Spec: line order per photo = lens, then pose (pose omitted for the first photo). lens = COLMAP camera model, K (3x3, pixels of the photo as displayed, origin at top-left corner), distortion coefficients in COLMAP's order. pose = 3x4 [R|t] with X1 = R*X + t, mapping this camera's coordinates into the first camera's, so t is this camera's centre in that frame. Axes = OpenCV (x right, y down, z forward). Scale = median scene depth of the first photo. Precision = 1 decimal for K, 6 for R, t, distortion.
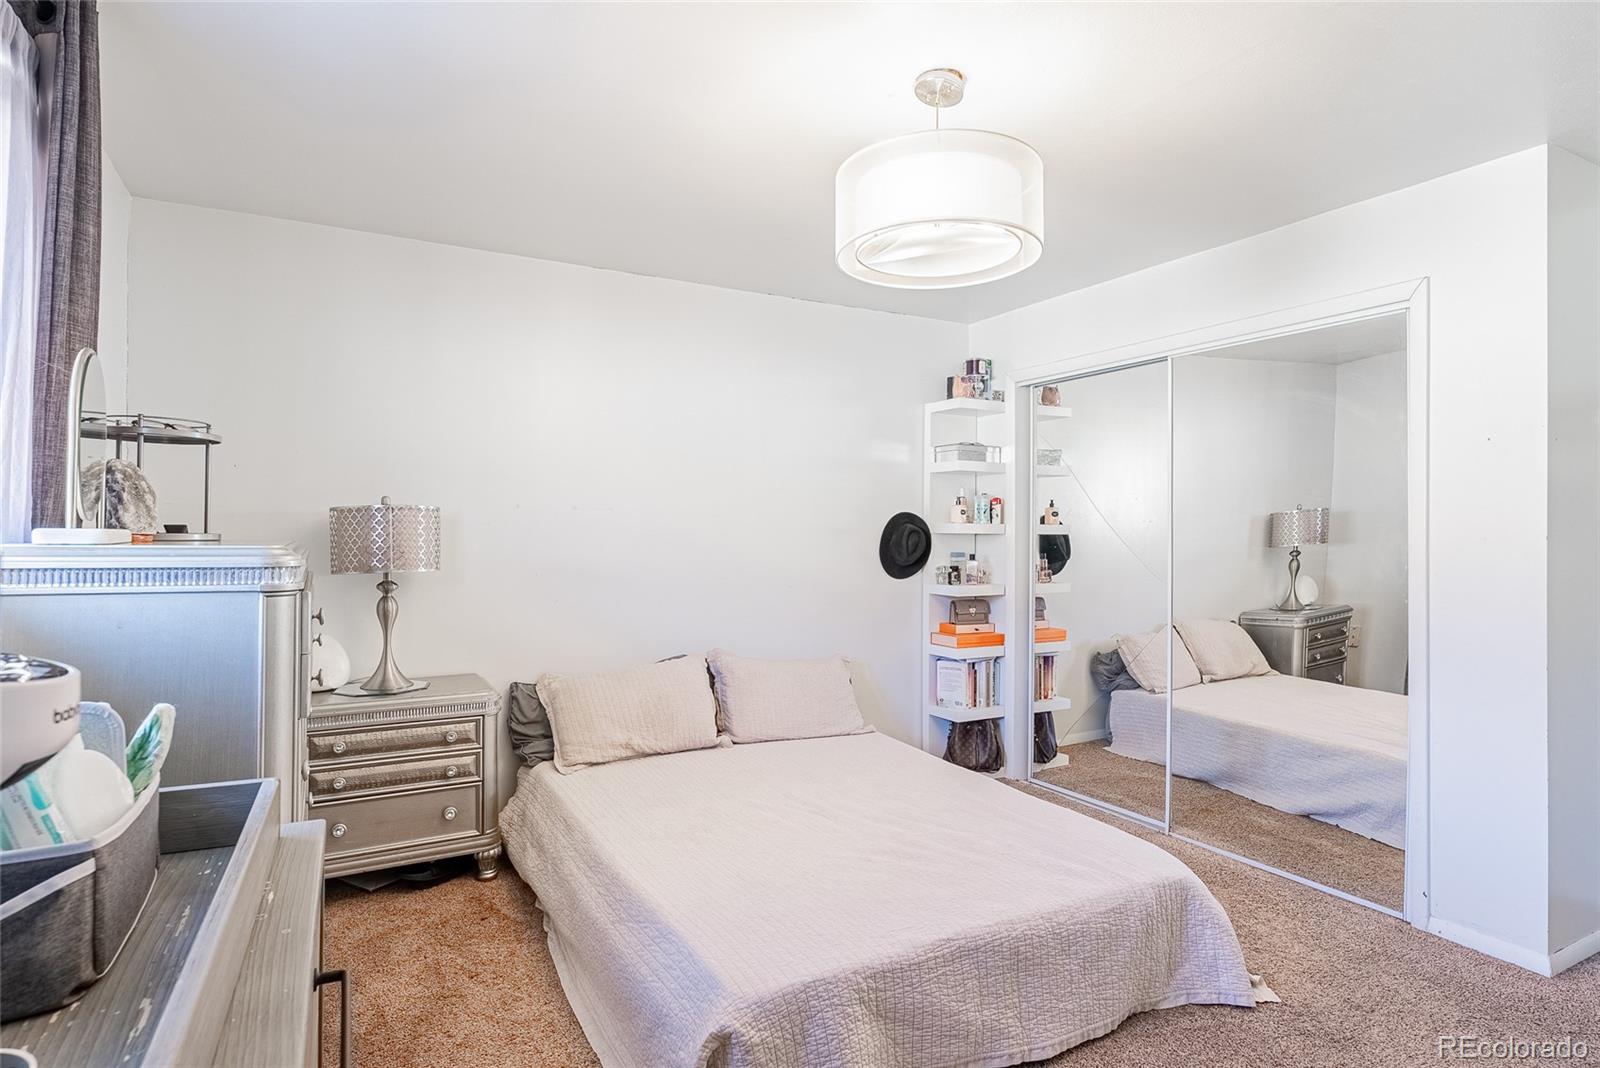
lens RADIAL K [[865.8, 0, 801.8], [0, 865.8, 535.4], [0, 0, 1]] dist [-0.005138, 0.001006]
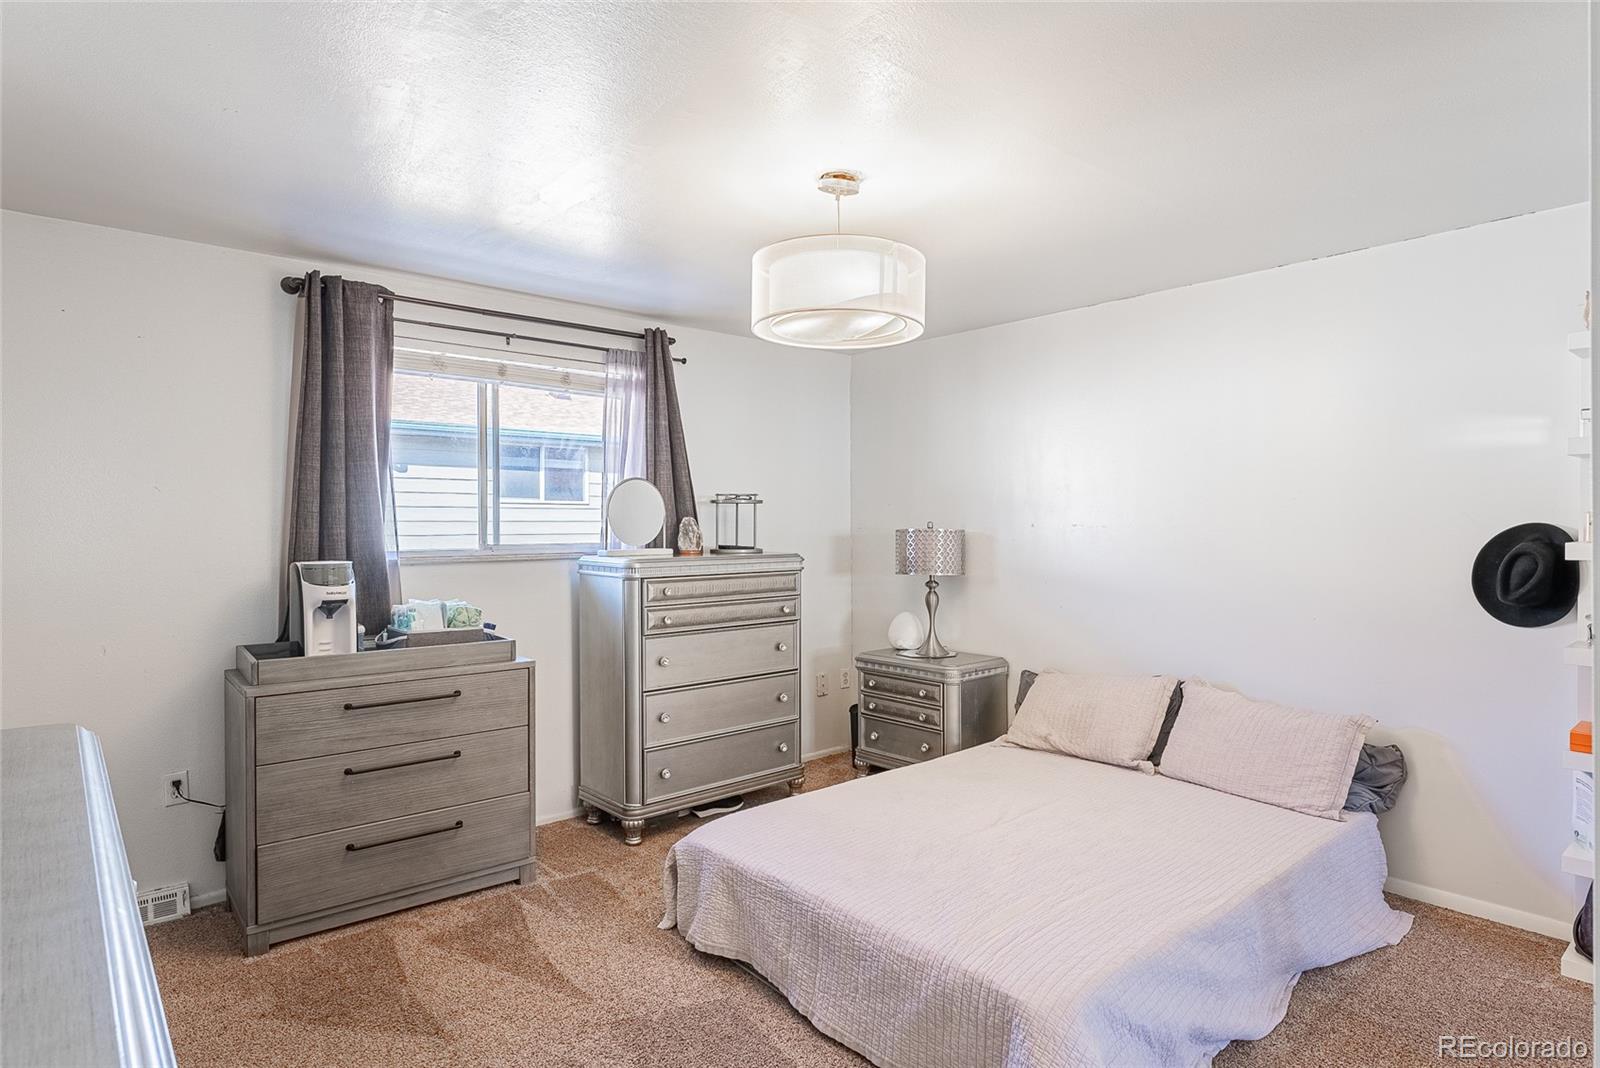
lens RADIAL K [[865.8, 0, 801.8], [0, 865.8, 535.4], [0, 0, 1]] dist [-0.005138, 0.001006]
pose [[0.213075, -0.005430, -0.977021, 0.922700], [-0.005246, 0.999964, -0.006702, -0.012503], [0.977022, 0.006553, 0.213039, 0.506140]]
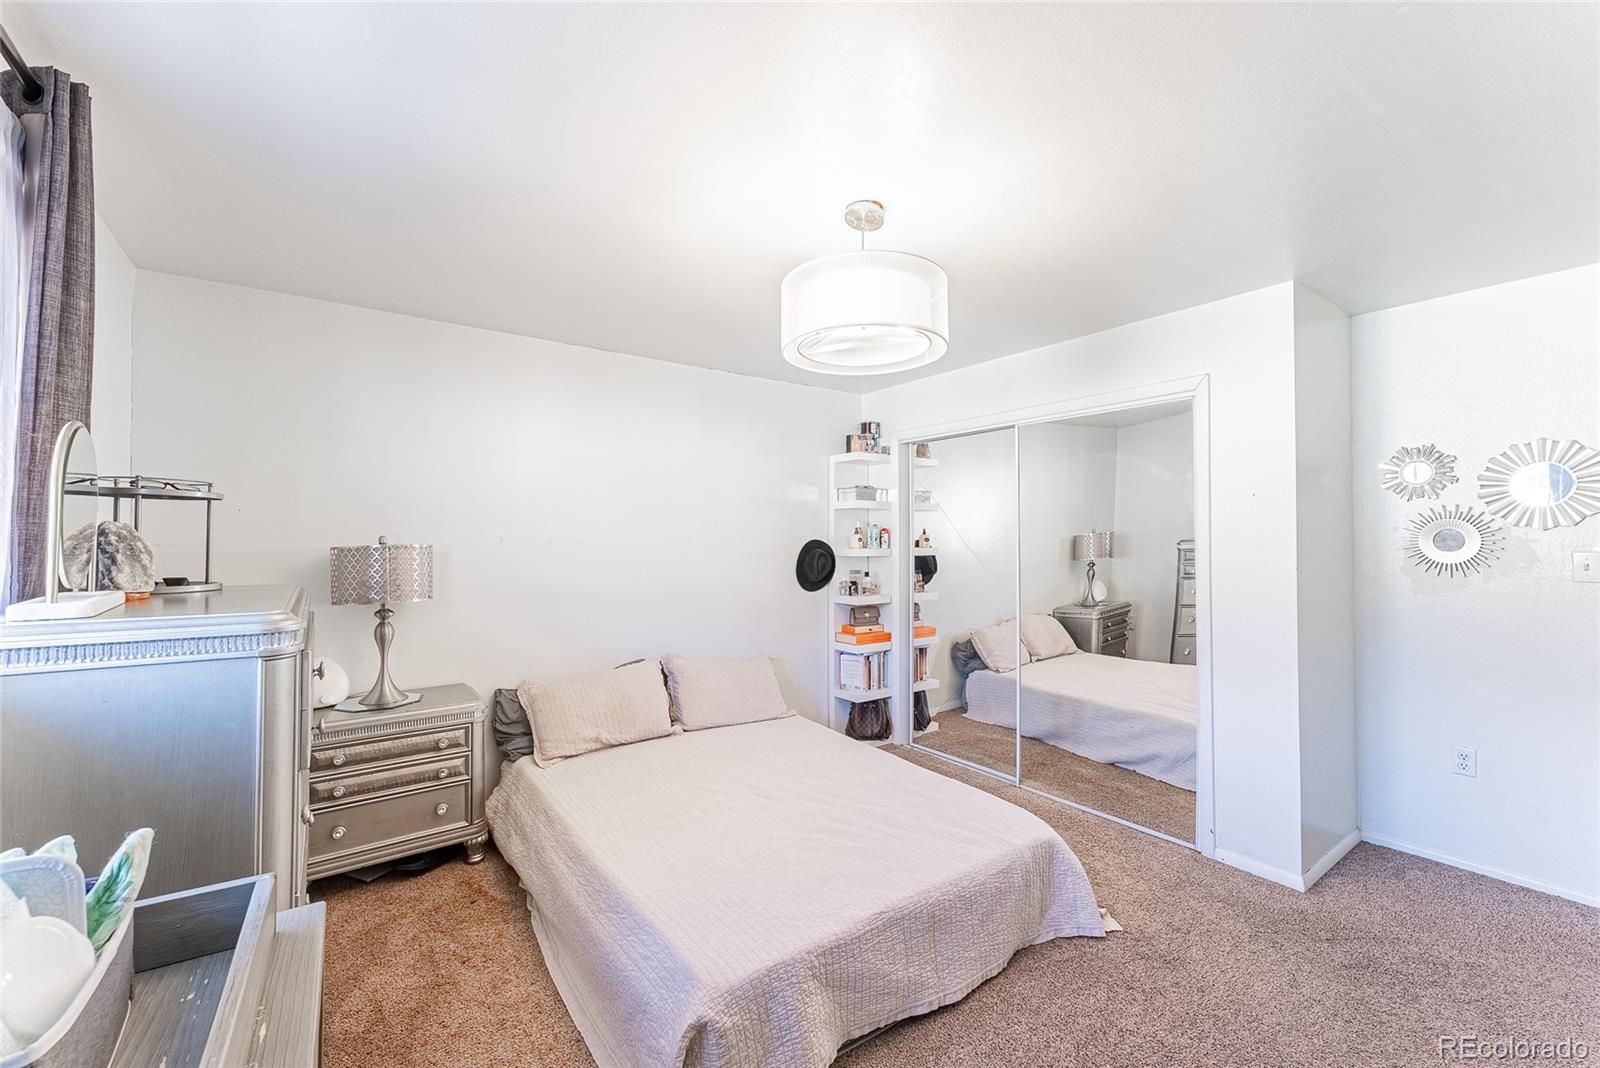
lens RADIAL K [[649.0, 0, 800.0], [0, 649.0, 534.0], [0, 0, 1]] dist [0.000477, 0.000234]
pose [[0.991942, -0.004649, 0.126607, -0.037215], [0.005996, 0.999929, -0.010266, -0.037446], [-0.126550, 0.010942, 0.991900, 0.067184]]
